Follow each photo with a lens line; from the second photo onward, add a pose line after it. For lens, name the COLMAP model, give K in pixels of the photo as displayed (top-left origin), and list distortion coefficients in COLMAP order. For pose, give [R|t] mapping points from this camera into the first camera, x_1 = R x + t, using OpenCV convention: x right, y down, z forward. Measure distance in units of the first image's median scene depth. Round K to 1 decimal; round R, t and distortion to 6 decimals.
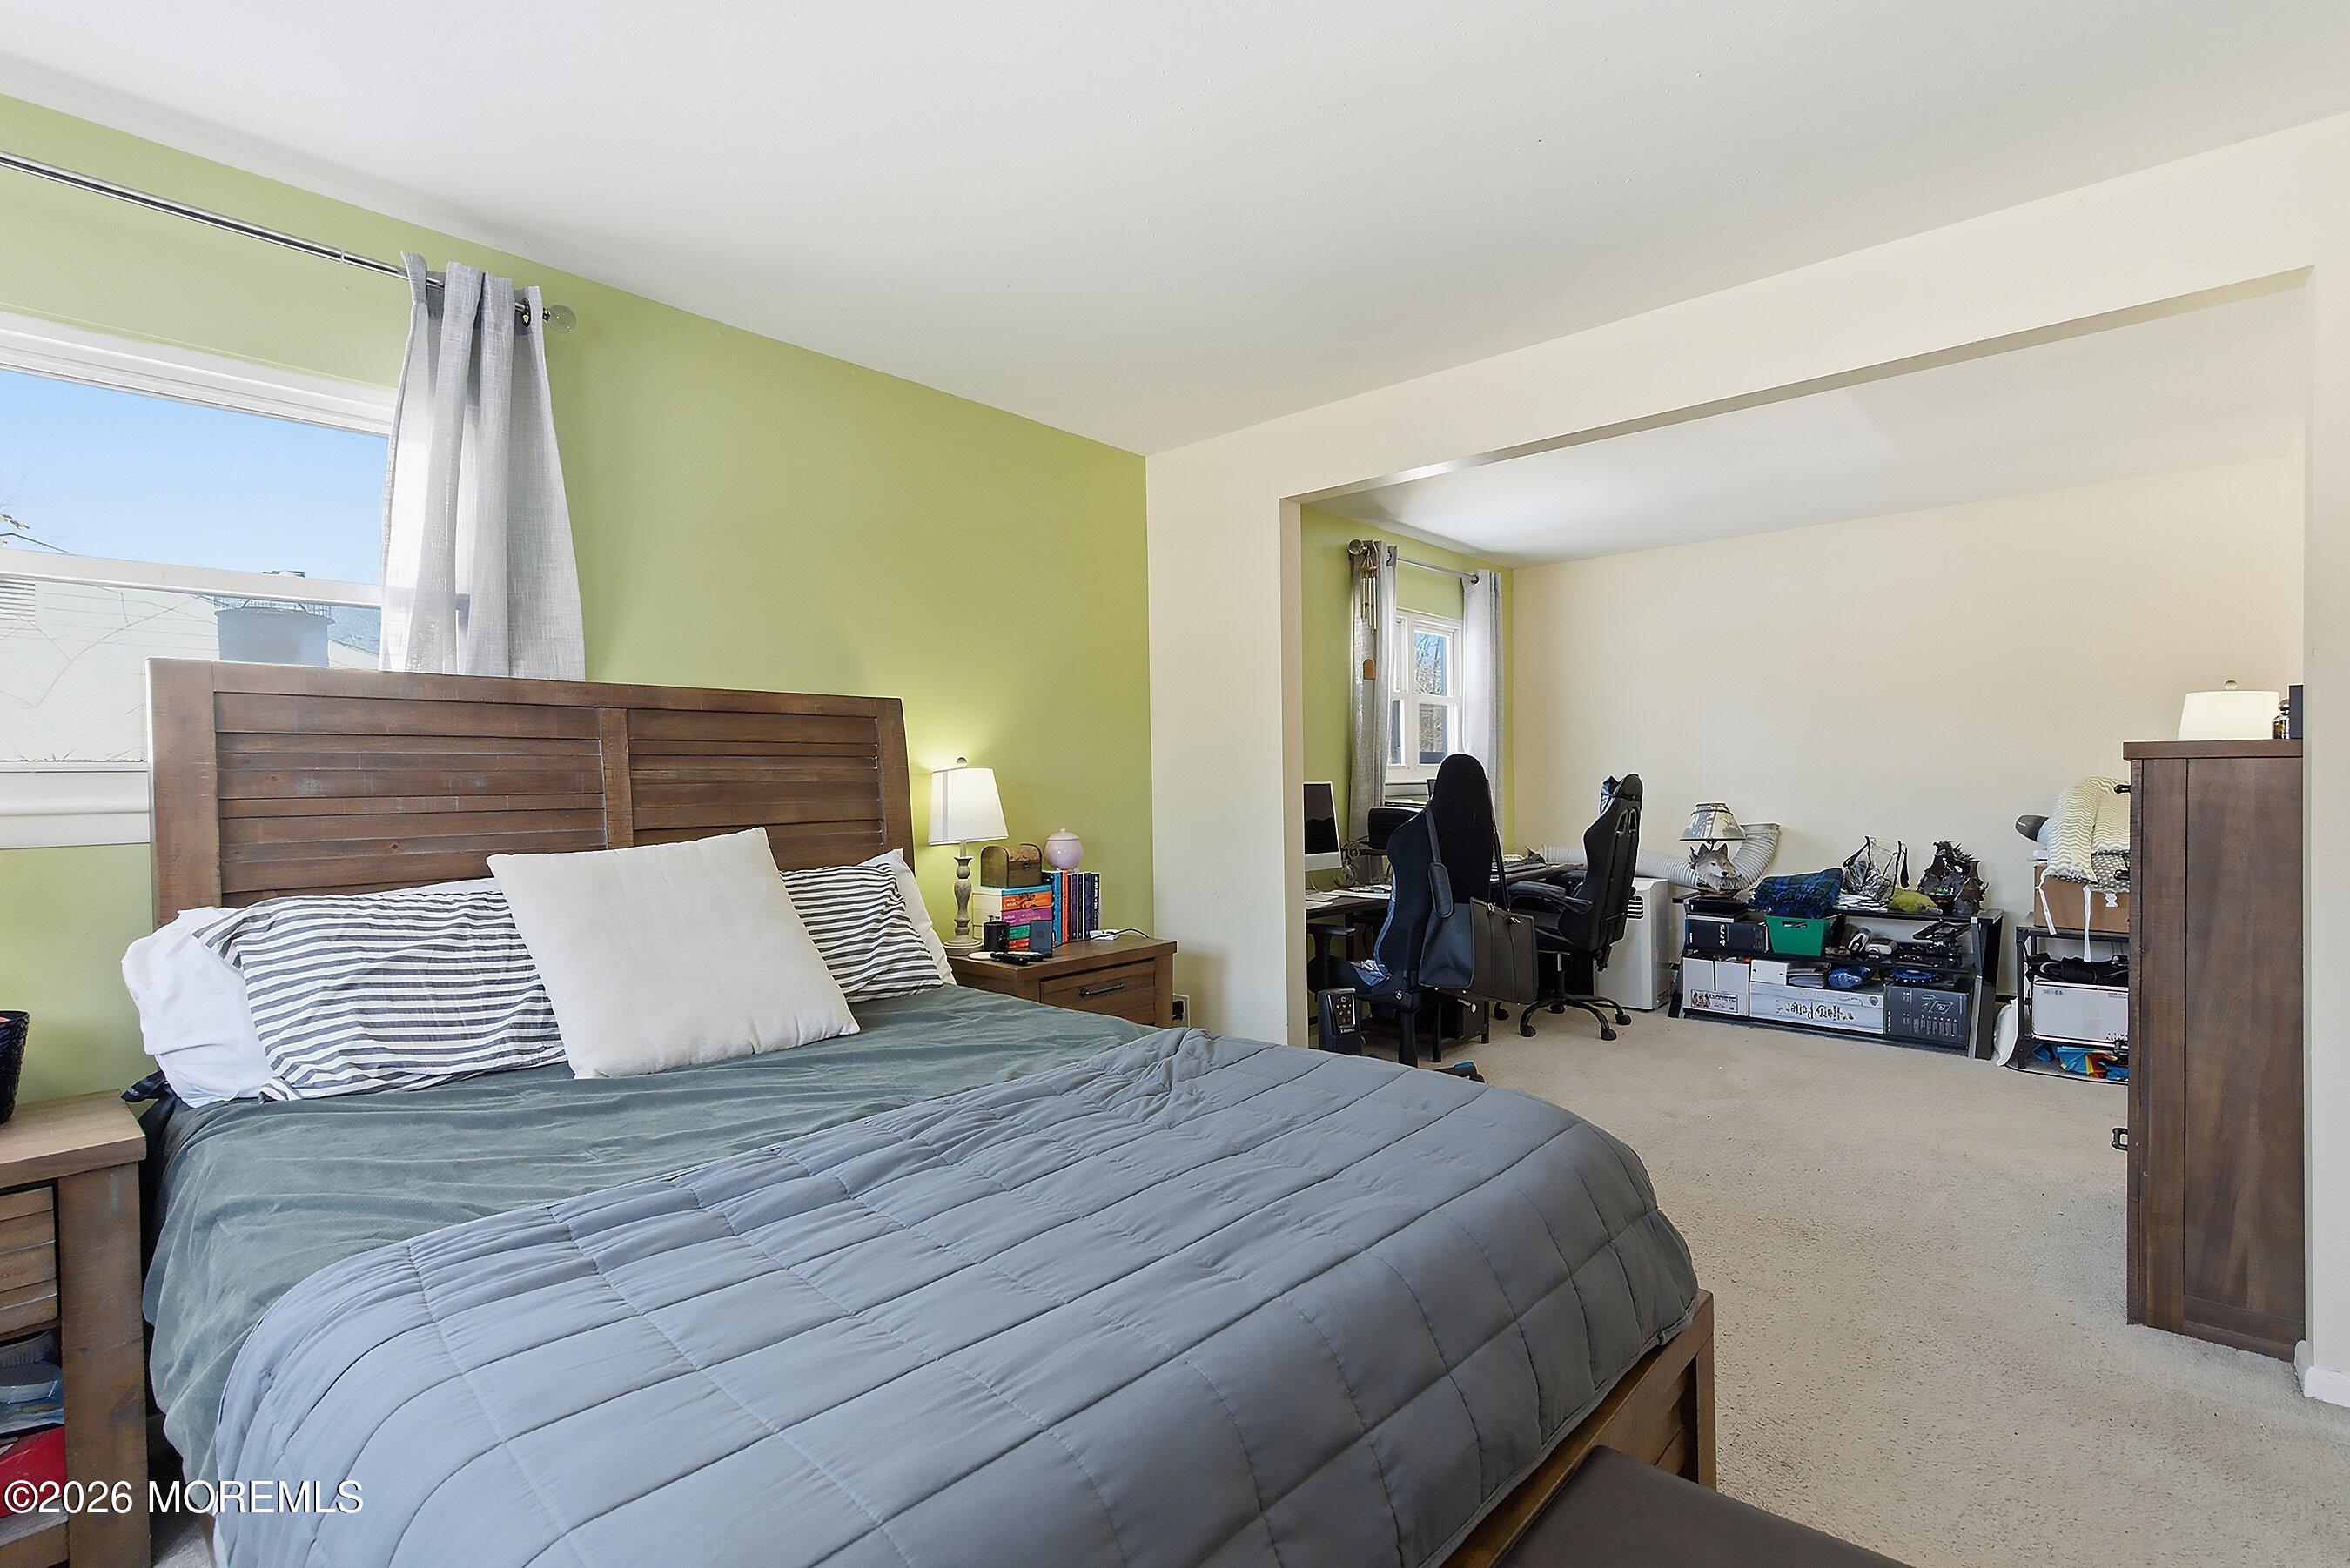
lens RADIAL K [[1094.1, 0, 1173.3], [0, 1094.1, 795.8], [0, 0, 1]] dist [0.002399, 0.000819]
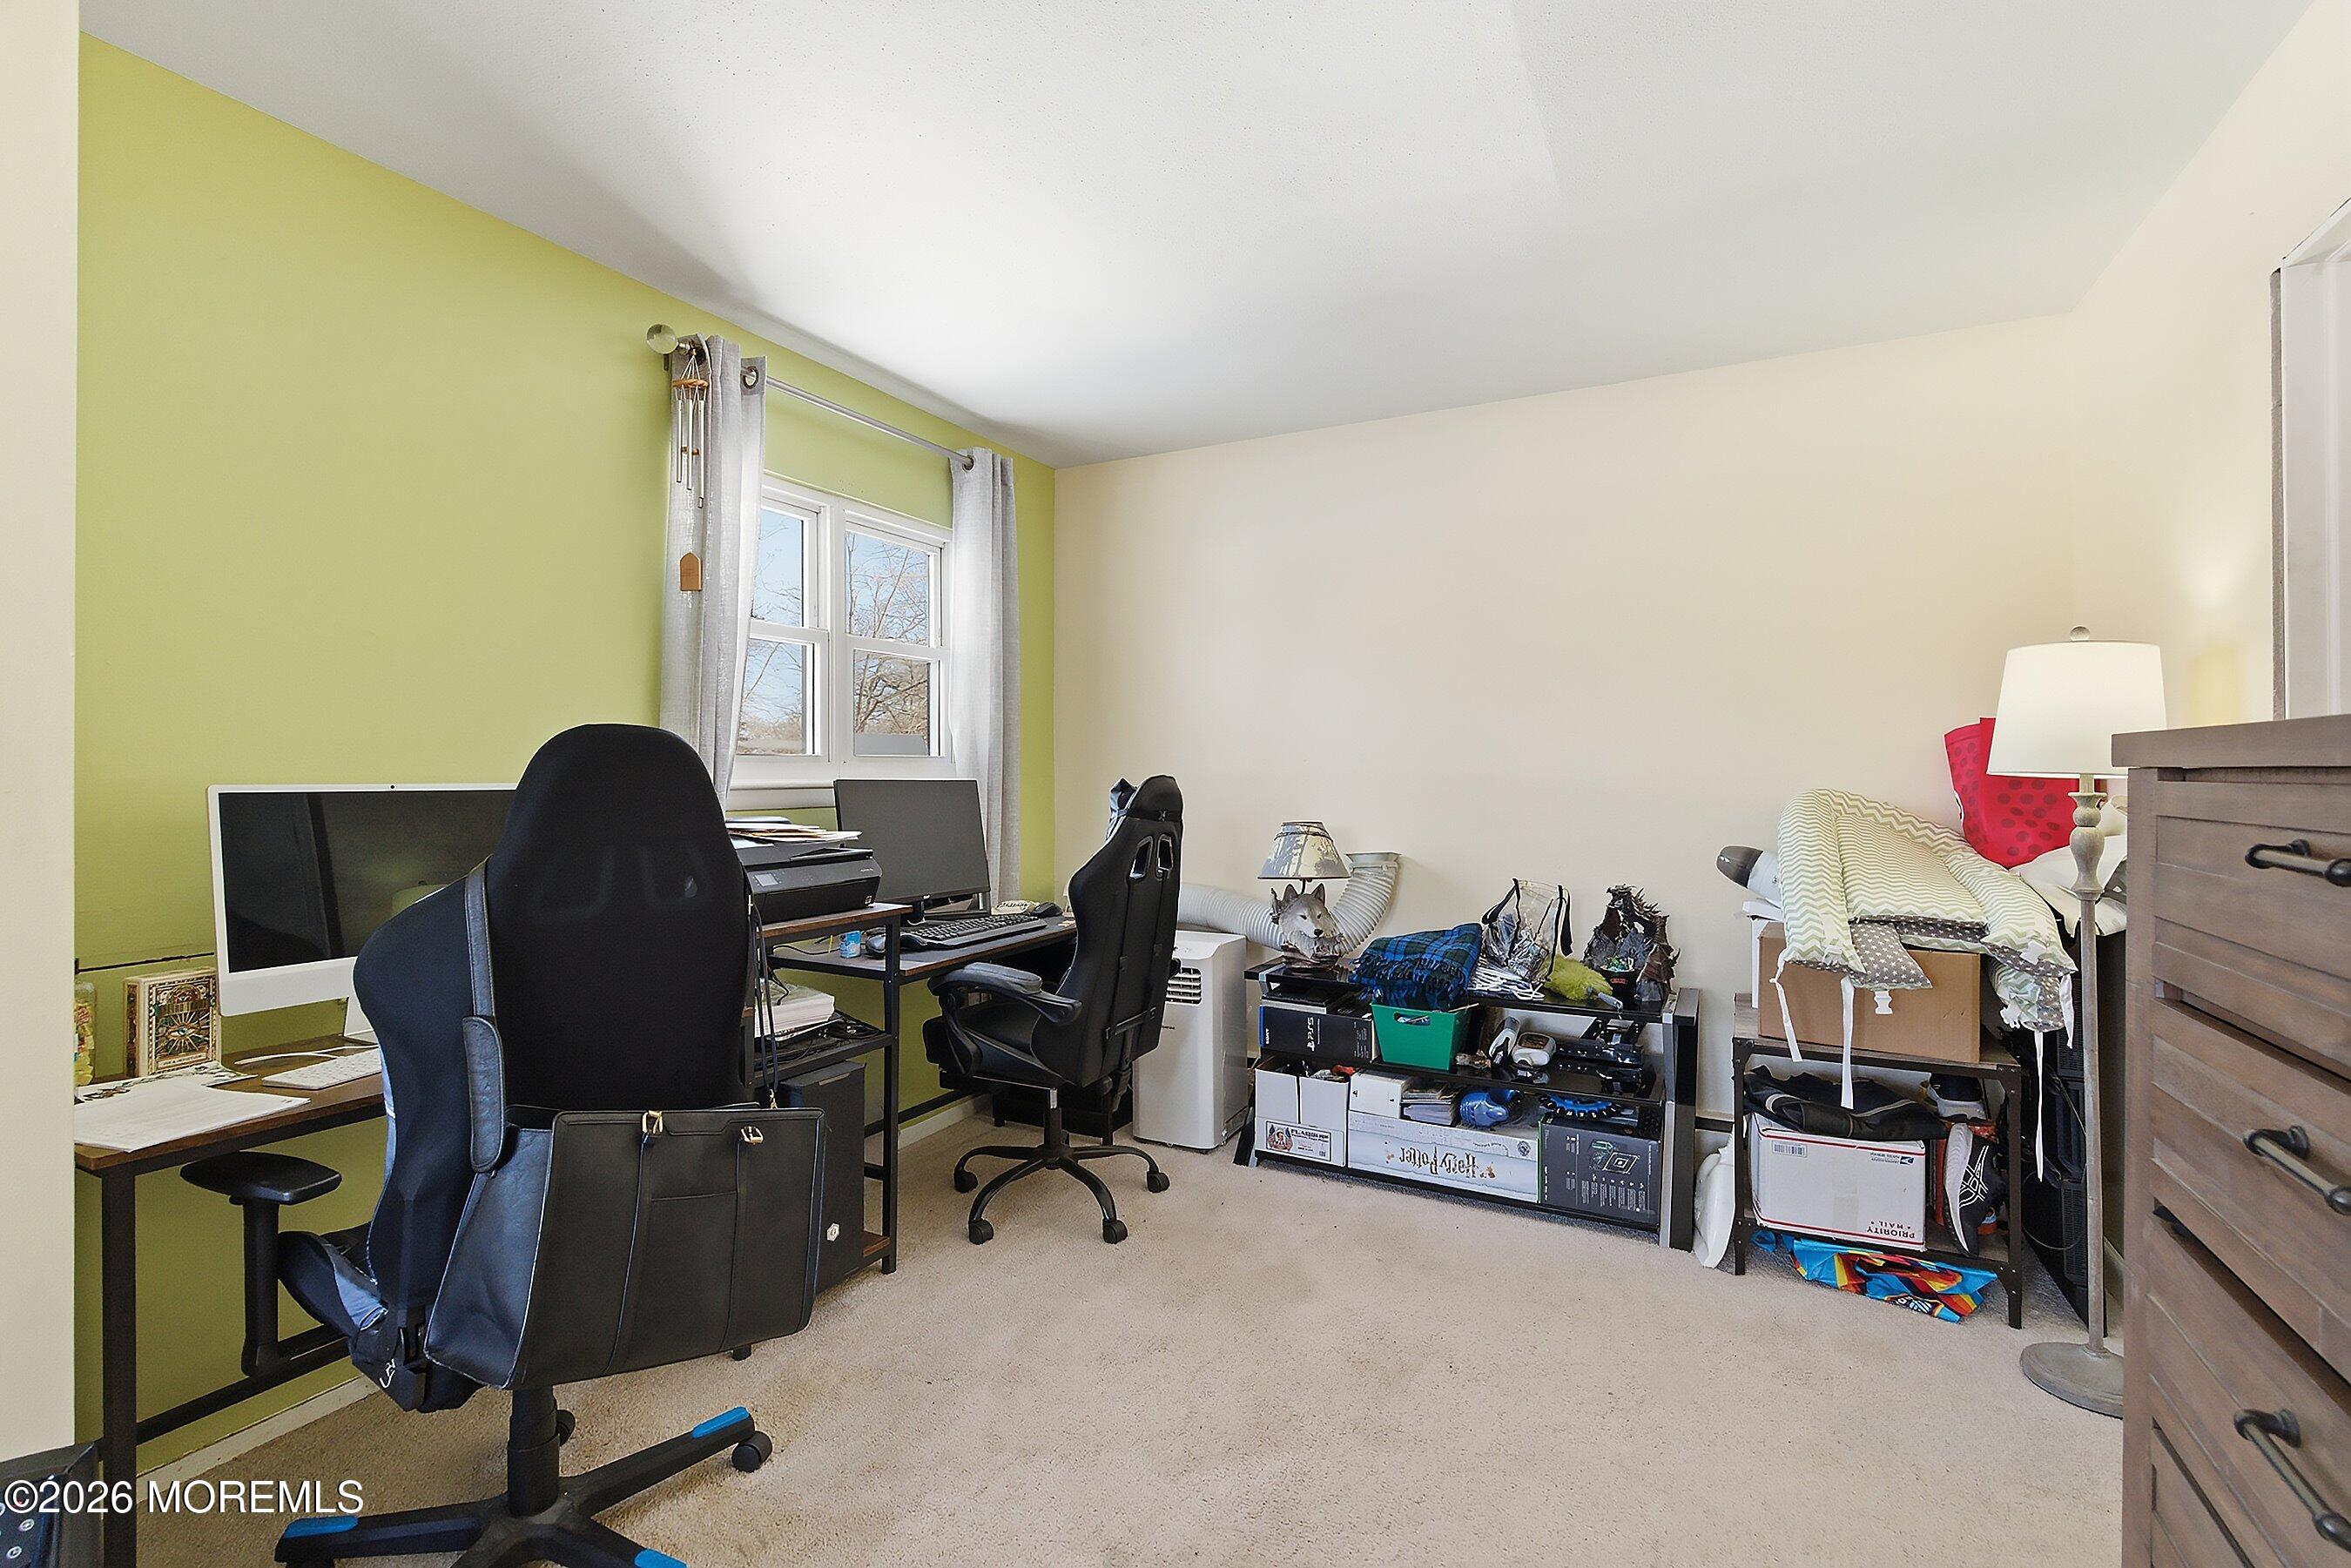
lens RADIAL K [[1094.7, 0, 1178.0], [0, 1094.7, 771.3], [0, 0, 1]] dist [0.002399, 0.000819]
pose [[0.965162, 0.012005, 0.261378, 0.276981], [-0.008079, 0.999838, -0.016091, -0.012834], [-0.261529, 0.013419, 0.965102, 0.436292]]
